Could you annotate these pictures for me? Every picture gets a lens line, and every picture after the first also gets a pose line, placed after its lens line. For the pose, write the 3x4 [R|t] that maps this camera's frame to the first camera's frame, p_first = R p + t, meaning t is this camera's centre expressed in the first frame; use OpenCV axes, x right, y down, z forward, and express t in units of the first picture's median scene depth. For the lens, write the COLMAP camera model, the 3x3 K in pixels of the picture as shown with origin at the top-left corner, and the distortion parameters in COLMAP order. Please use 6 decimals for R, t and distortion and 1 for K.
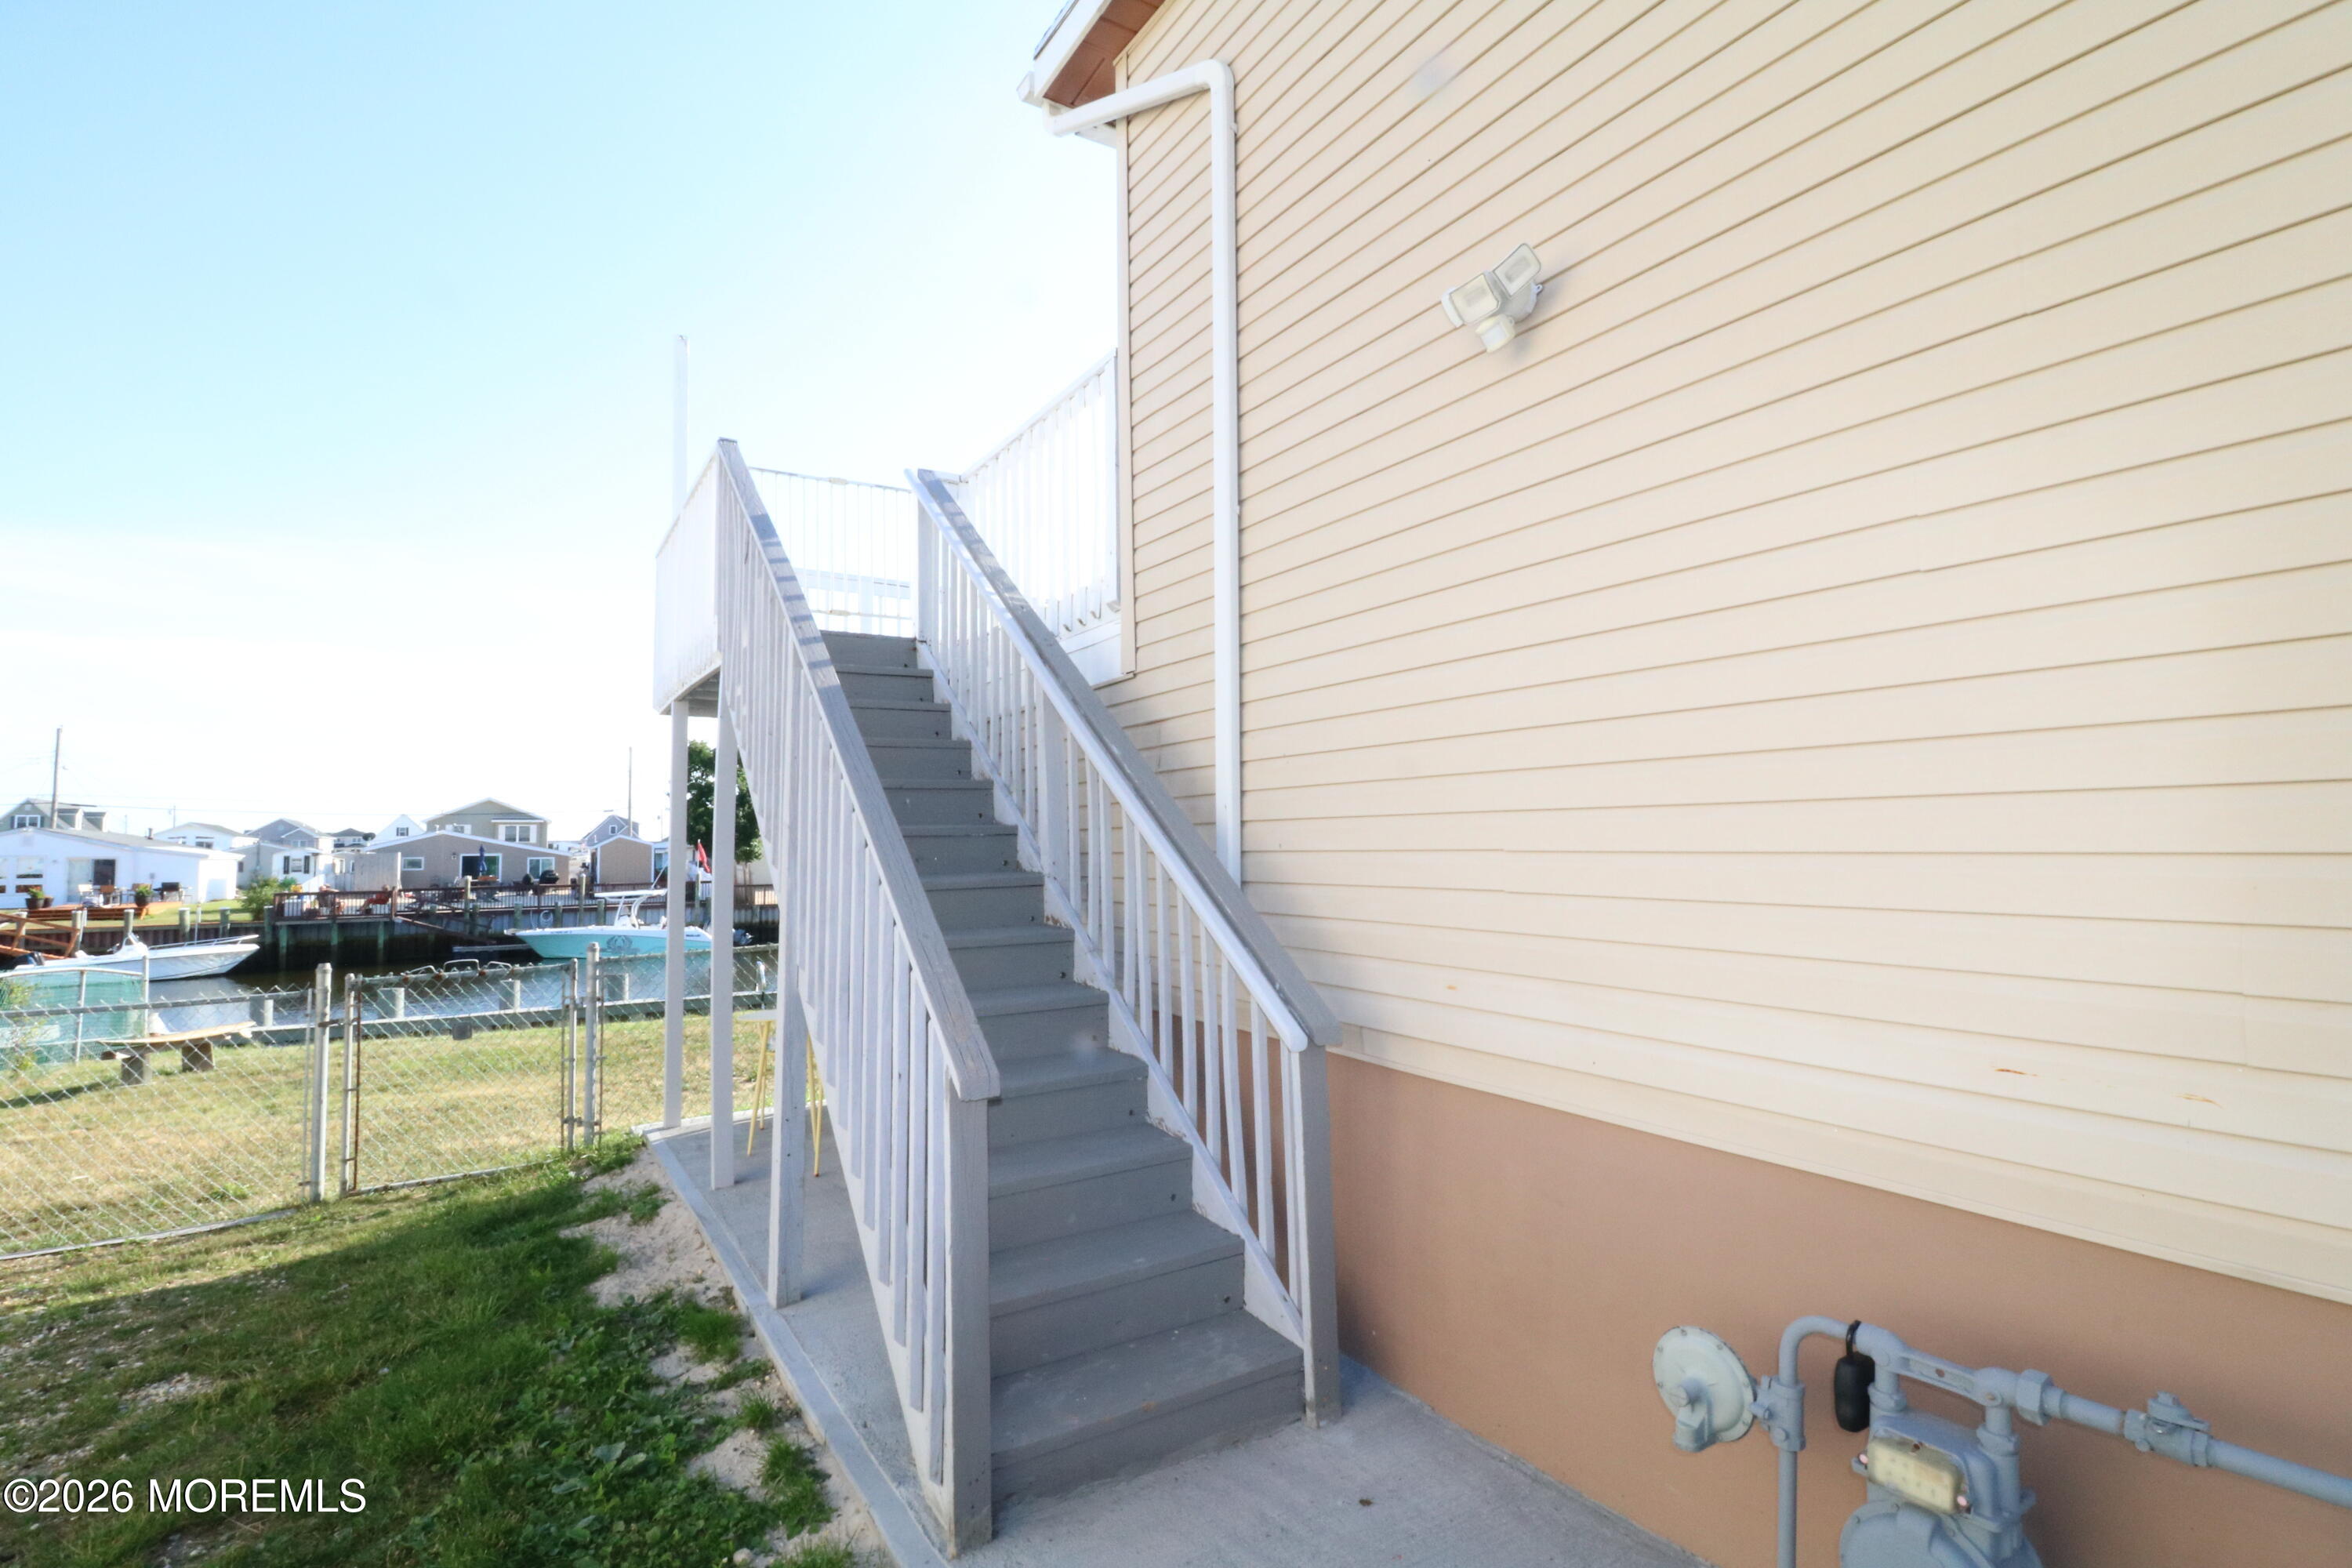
lens RADIAL K [[1091.4, 0, 1160.4], [0, 1091.4, 778.1], [0, 0, 1]] dist [-0.000076, -0.012689]
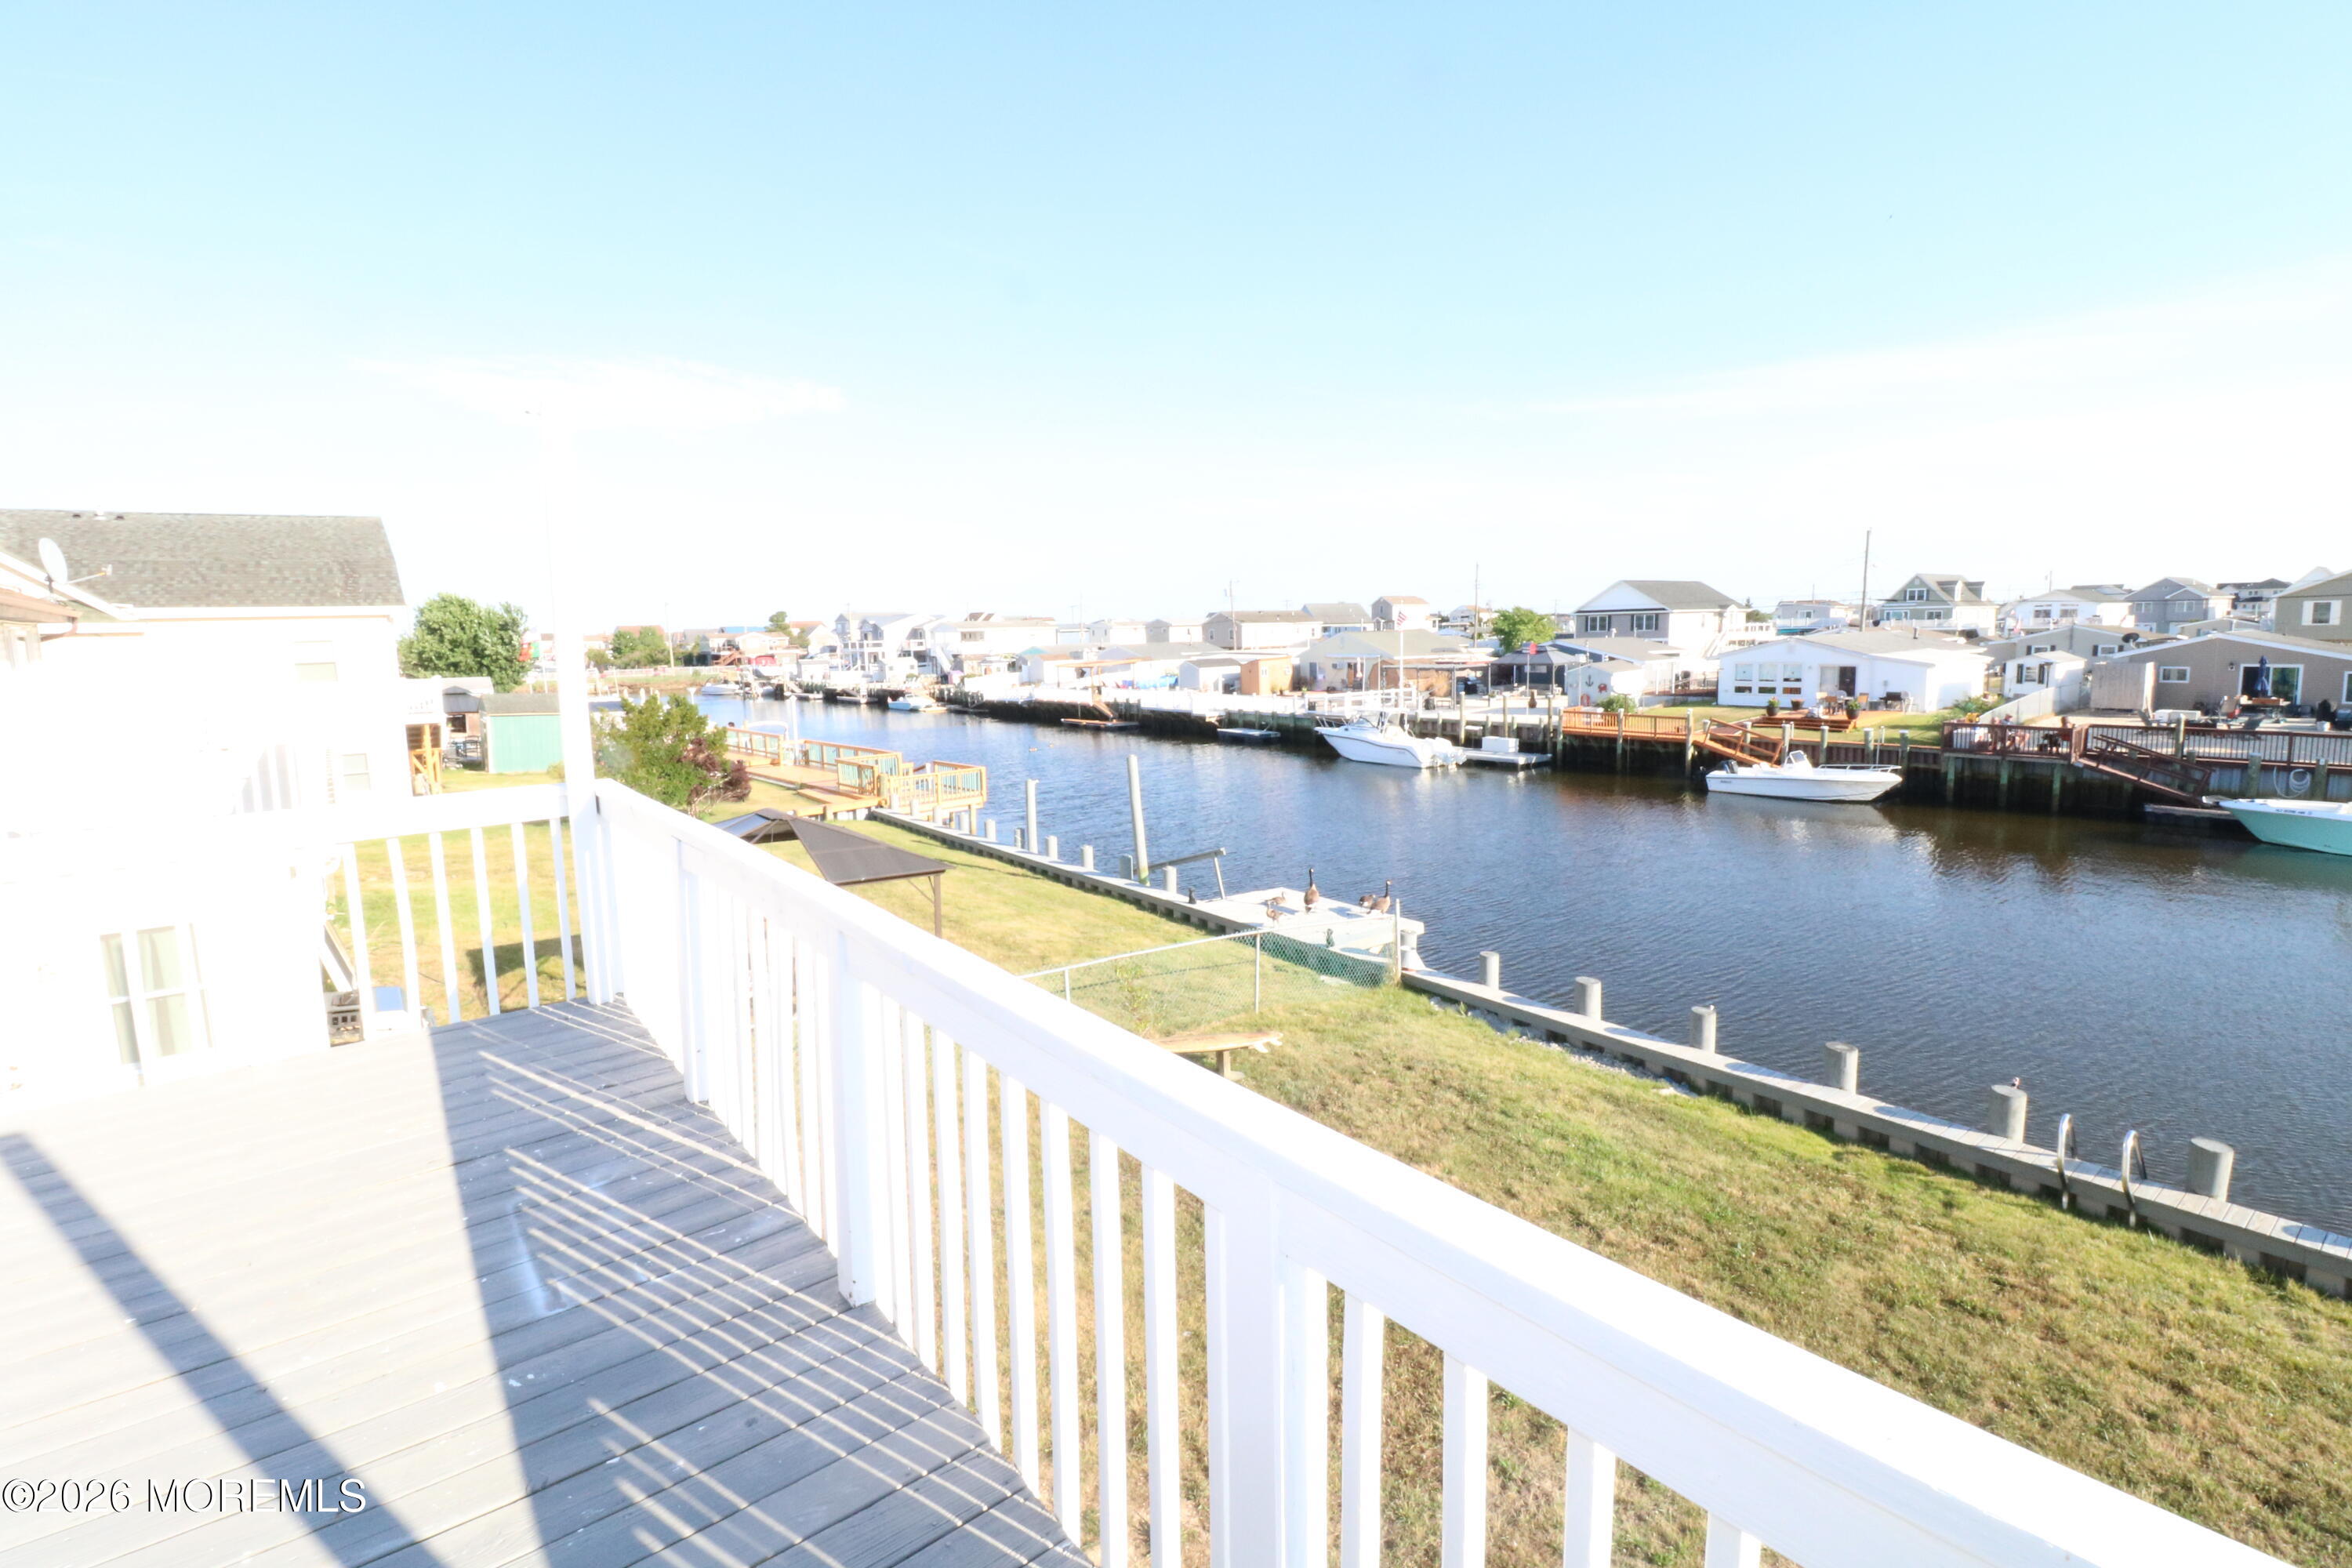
lens RADIAL K [[1091.4, 0, 1166.8], [0, 1091.4, 771.5], [0, 0, 1]] dist [-0.000076, -0.012689]
pose [[0.115799, 0.137615, -0.983693, 0.036319], [0.090792, 0.984743, 0.148450, -0.046087], [0.989114, -0.106501, 0.101538, 0.197444]]
